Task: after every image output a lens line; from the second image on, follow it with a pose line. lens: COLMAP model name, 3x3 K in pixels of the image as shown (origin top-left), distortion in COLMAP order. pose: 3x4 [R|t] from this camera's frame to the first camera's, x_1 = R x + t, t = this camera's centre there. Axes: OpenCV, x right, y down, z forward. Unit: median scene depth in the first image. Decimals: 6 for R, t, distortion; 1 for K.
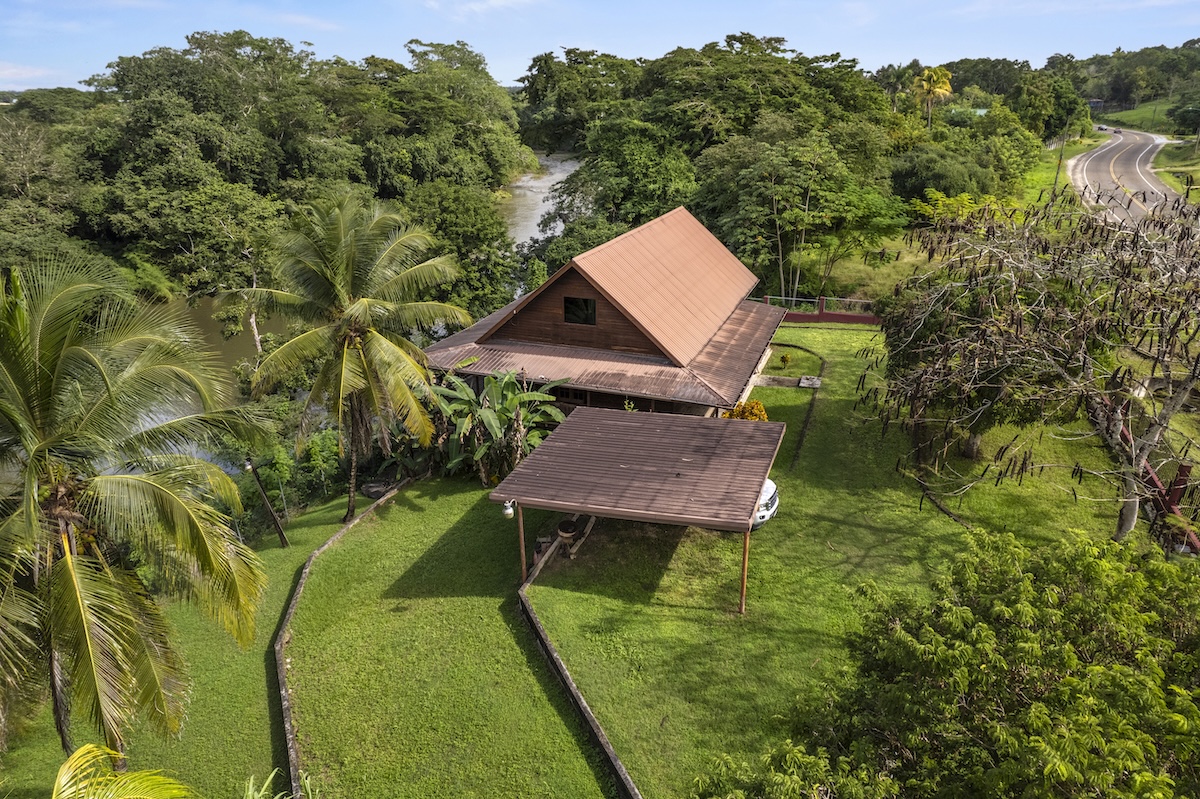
lens RADIAL K [[749.9, 0, 605.2], [0, 749.9, 403.6], [0, 0, 1]] dist [-0.081535, 0.059574]
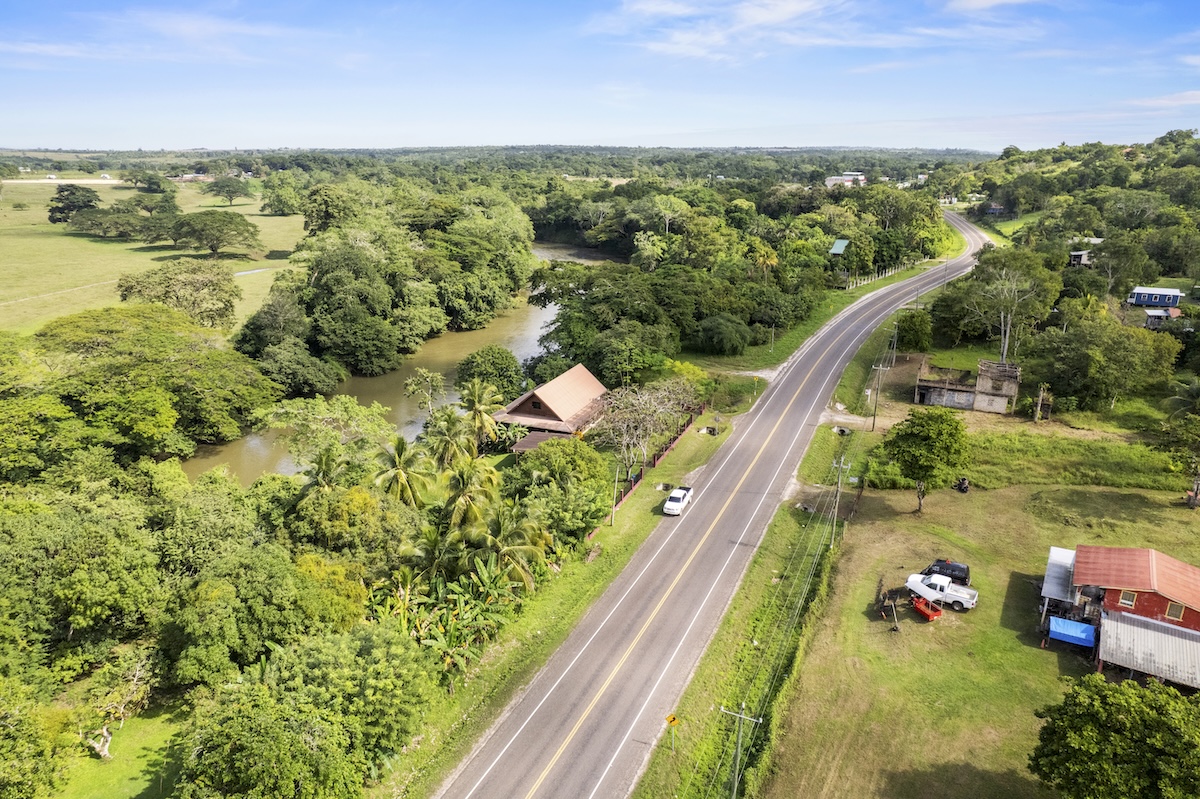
lens RADIAL K [[749.9, 0, 605.2], [0, 749.9, 403.6], [0, 0, 1]] dist [-0.081535, 0.059574]
pose [[0.999584, 0.014205, -0.025112, 0.195443], [-0.015759, 0.997902, -0.062799, 0.043606], [0.024167, 0.063169, 0.997710, -1.298423]]
